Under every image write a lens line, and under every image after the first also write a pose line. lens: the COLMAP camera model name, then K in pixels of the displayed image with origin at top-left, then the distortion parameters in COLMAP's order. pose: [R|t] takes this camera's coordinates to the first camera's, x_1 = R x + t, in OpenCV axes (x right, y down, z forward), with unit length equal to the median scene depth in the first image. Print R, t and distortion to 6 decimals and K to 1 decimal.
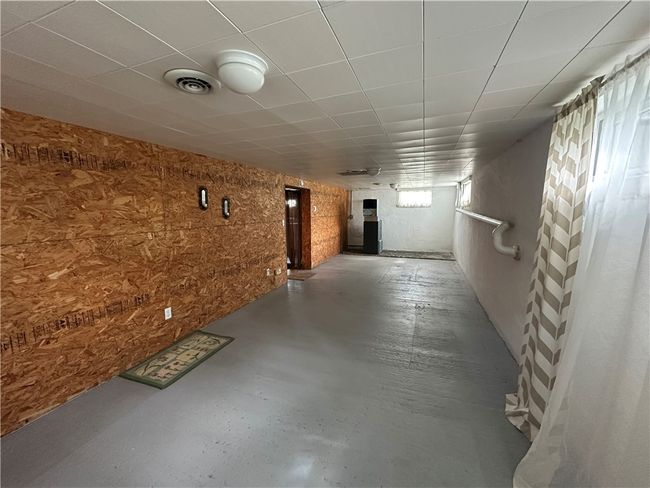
lens RADIAL K [[258.6, 0, 324.4], [0, 258.6, 244.4], [0, 0, 1]] dist [-0.001744, 0.000209]
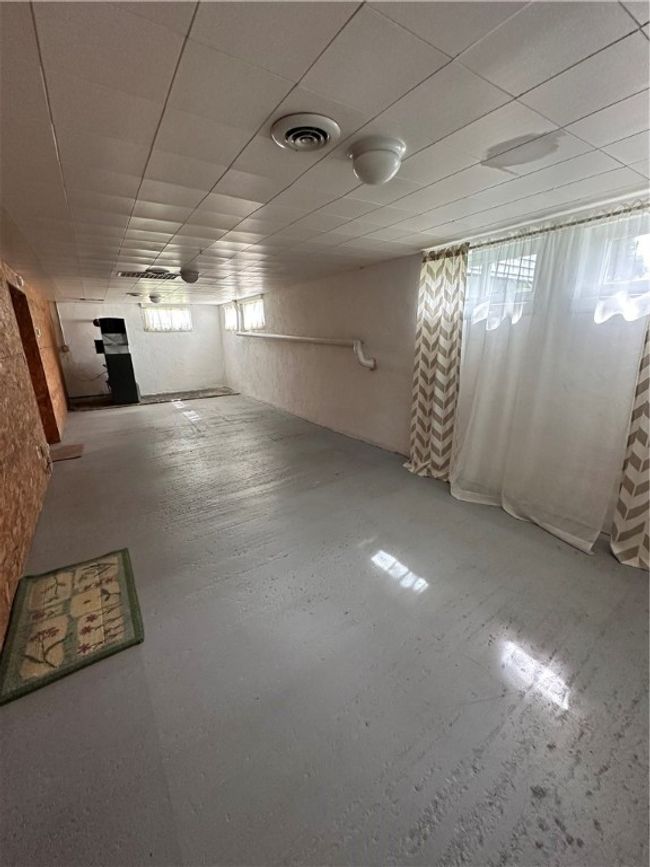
lens RADIAL K [[343.8, 0, 326.9], [0, 343.8, 436.1], [0, 0, 1]] dist [0.000363, 0.000204]
pose [[0.584068, -0.233441, 0.777412, -0.474895], [0.121807, 0.972114, 0.200392, 0.005397], [-0.802513, -0.022349, 0.596215, 0.118455]]
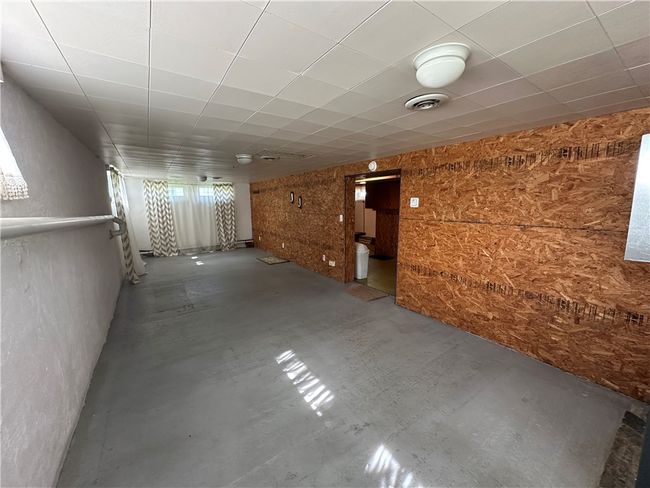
lens RADIAL K [[258.6, 0, 325.4], [0, 258.6, 243.7], [0, 0, 1]] dist [-0.001744, 0.000209]
pose [[-0.567235, 0.146619, -0.810399, 0.813486], [-0.096457, 0.965424, 0.242181, -0.269949], [0.817888, 0.215543, -0.533480, 1.848488]]
